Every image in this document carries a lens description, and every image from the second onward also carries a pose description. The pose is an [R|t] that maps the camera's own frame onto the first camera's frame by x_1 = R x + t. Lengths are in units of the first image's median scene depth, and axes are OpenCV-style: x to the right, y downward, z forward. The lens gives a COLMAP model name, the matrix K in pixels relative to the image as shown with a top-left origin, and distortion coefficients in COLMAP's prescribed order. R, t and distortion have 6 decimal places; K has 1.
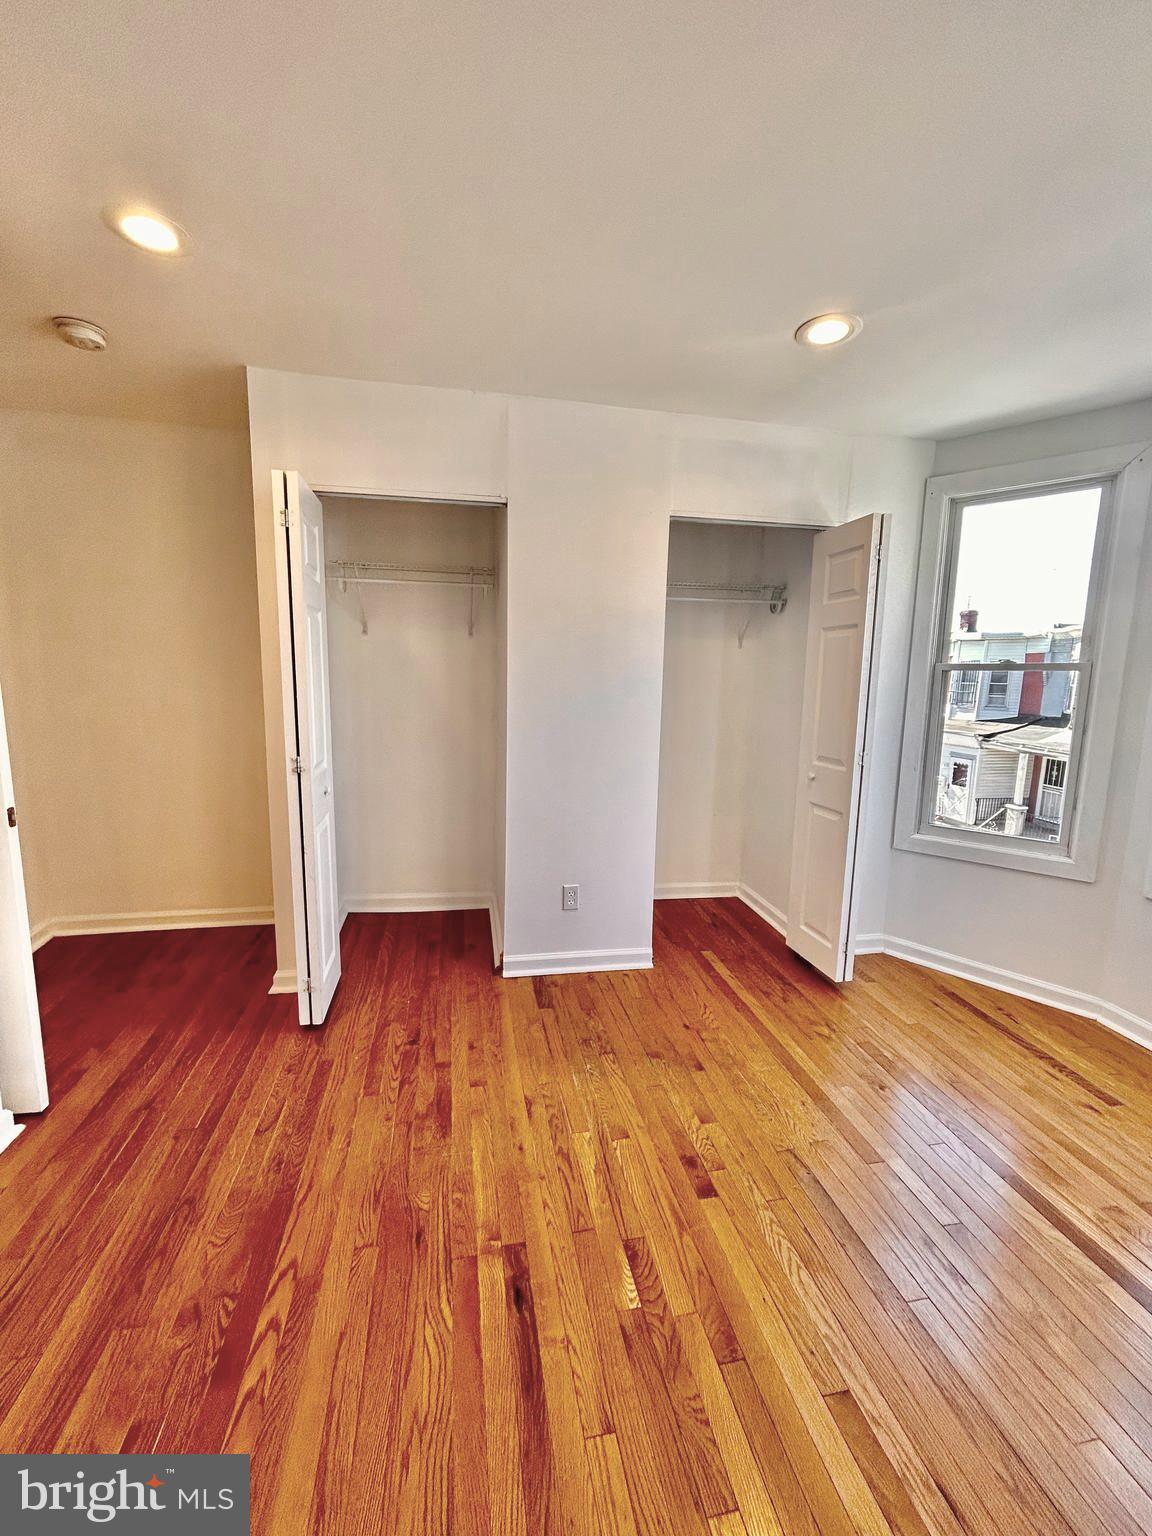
lens RADIAL K [[619.8, 0, 578.0], [0, 619.8, 762.9], [0, 0, 1]] dist [0.001451, -0.000542]
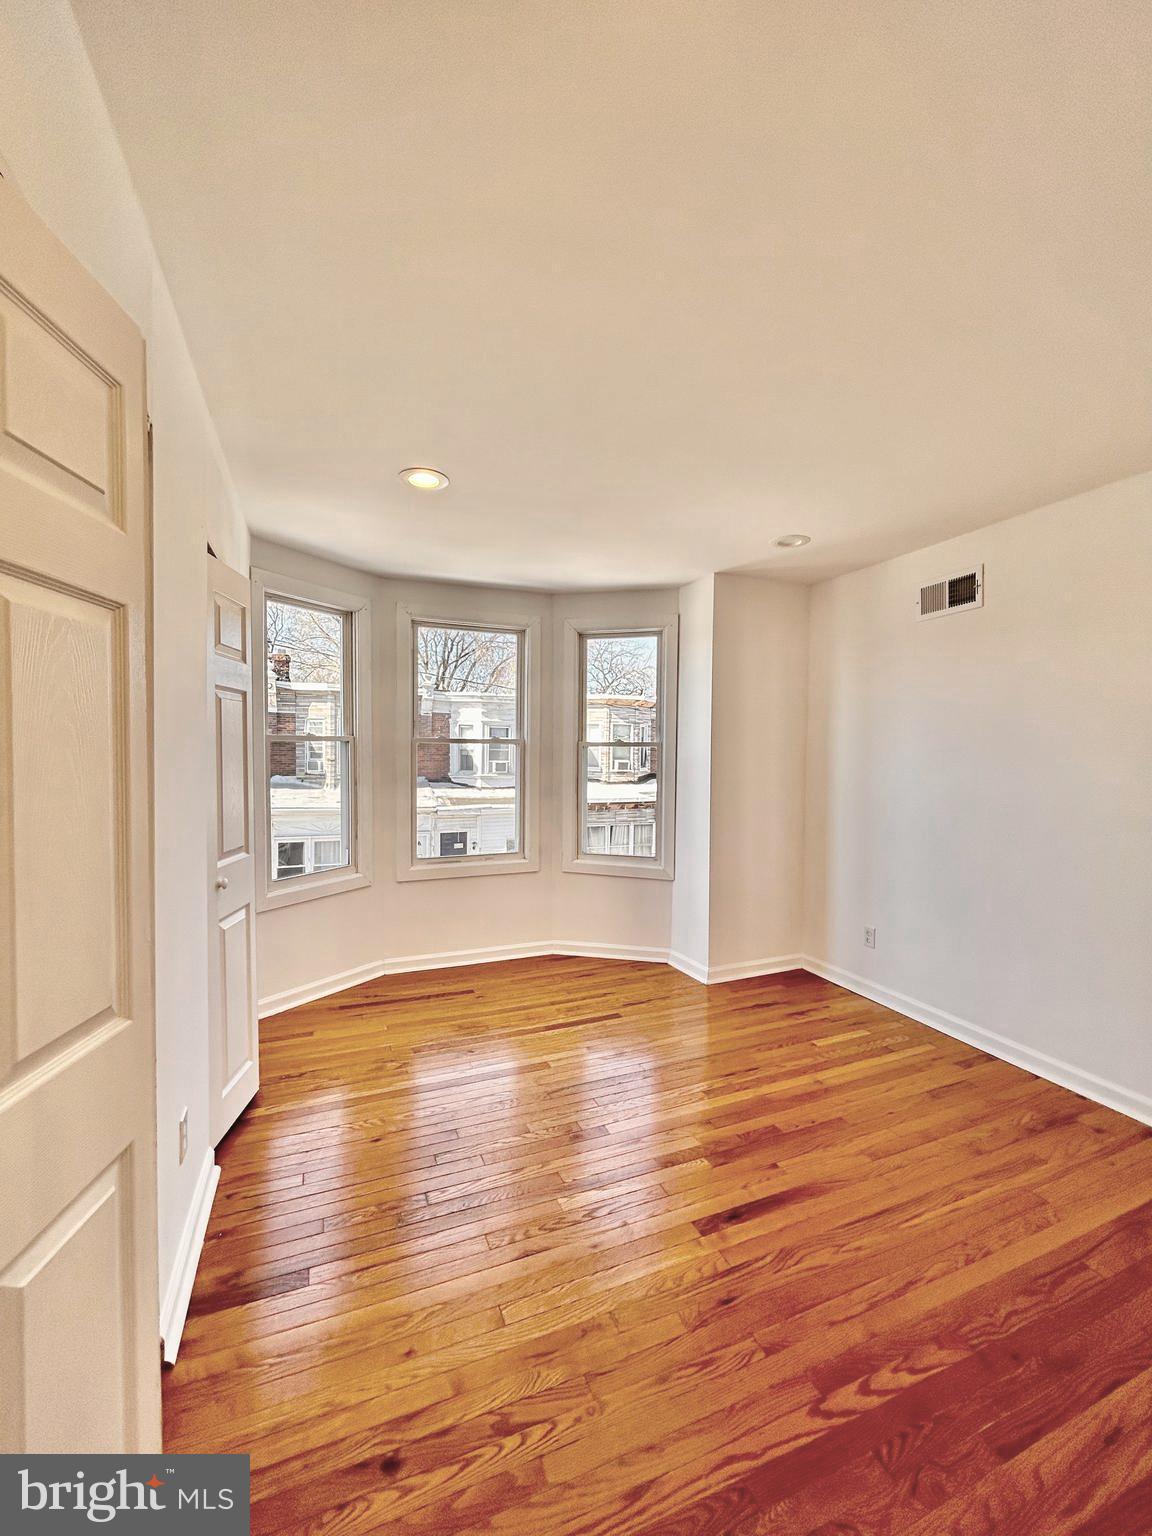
lens RADIAL K [[619.8, 0, 576.4], [0, 619.8, 773.7], [0, 0, 1]] dist [0.001451, -0.000542]
pose [[-0.193088, -0.057208, 0.979512, -1.002691], [0.124931, 0.988740, 0.082374, -0.184859], [-0.973195, 0.138277, -0.183767, 1.127331]]
